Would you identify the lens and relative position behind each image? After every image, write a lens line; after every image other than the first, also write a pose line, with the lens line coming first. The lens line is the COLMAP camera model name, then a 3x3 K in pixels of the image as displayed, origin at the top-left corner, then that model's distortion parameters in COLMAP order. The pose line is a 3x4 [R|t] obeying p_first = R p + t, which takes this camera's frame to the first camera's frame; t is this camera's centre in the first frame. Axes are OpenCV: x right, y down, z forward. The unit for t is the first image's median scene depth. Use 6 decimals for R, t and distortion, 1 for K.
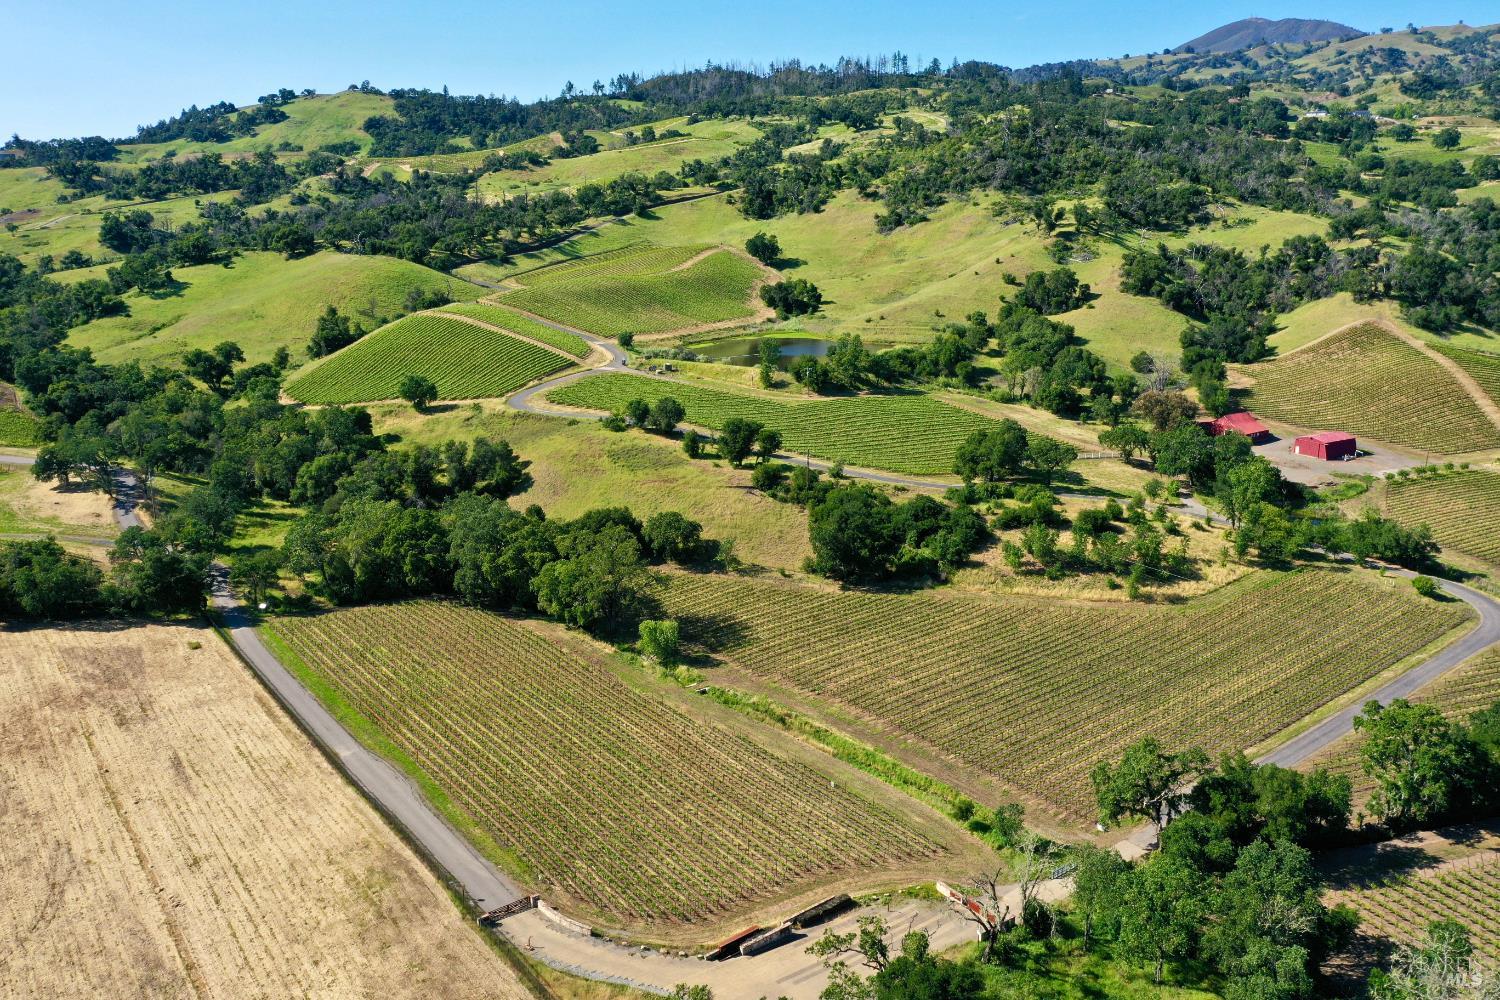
lens RADIAL K [[1186.7, 0, 748.0], [0, 1186.7, 495.3], [0, 0, 1]] dist [0.003611, -0.006377]
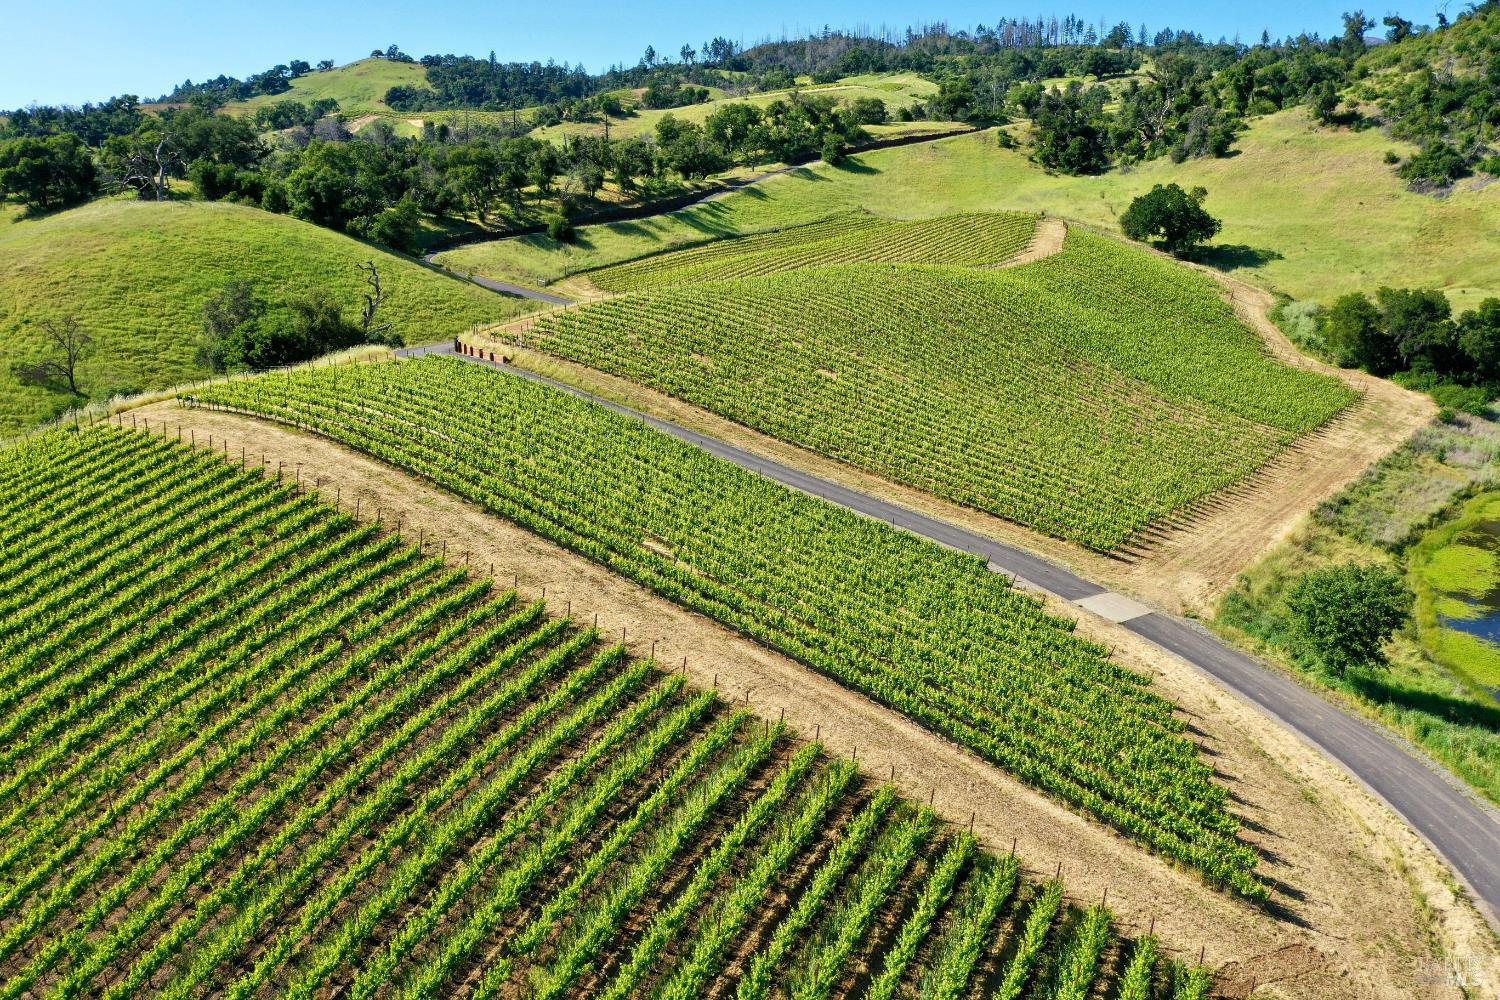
lens RADIAL K [[1186.7, 0, 750.5], [0, 1186.7, 488.6], [0, 0, 1]] dist [0.003611, -0.006377]
pose [[0.999004, 0.022648, -0.038452, -0.111754], [-0.023715, 0.999340, -0.027500, -0.090997], [0.037804, 0.028384, 0.998882, 0.538967]]
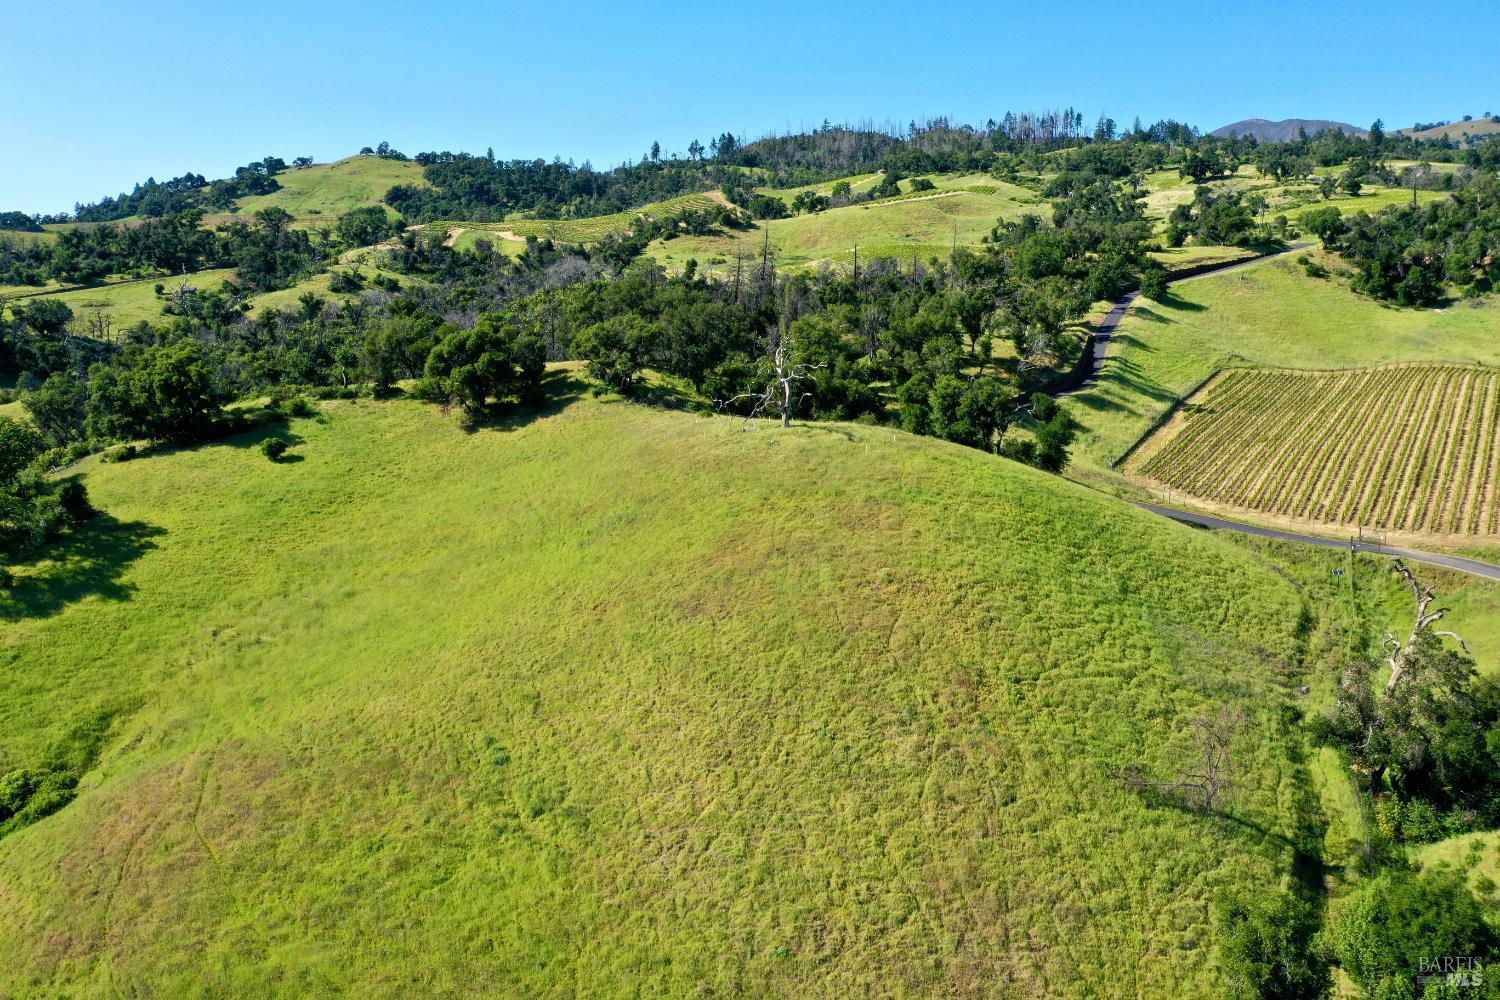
lens RADIAL K [[1186.7, 0, 749.3], [0, 1186.7, 503.3], [0, 0, 1]] dist [0.003611, -0.006377]
pose [[0.999151, -0.010289, 0.039904, -0.284783], [0.013415, 0.996794, -0.078875, -0.133299], [-0.038965, 0.079344, 0.996085, 0.597924]]
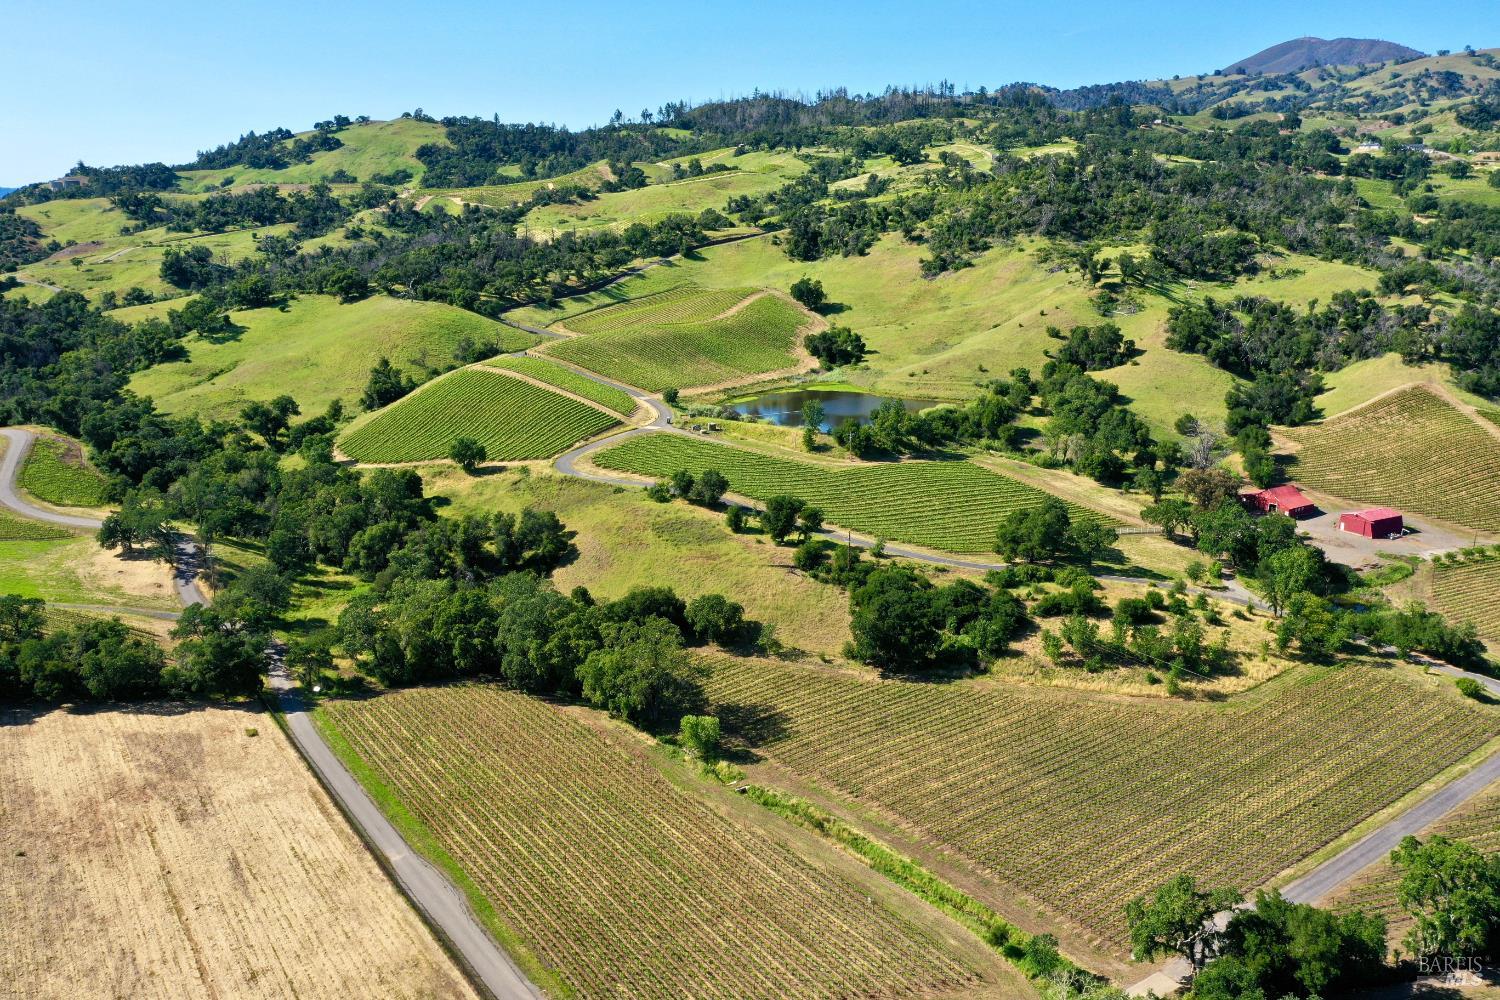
lens RADIAL K [[1186.7, 0, 748.2], [0, 1186.7, 495.6], [0, 0, 1]] dist [0.003611, -0.006377]
pose [[0.999308, 0.012758, -0.034926, -0.000325], [-0.013165, 0.999848, -0.011467, -0.022672], [0.034774, 0.011919, 0.999324, -0.006046]]
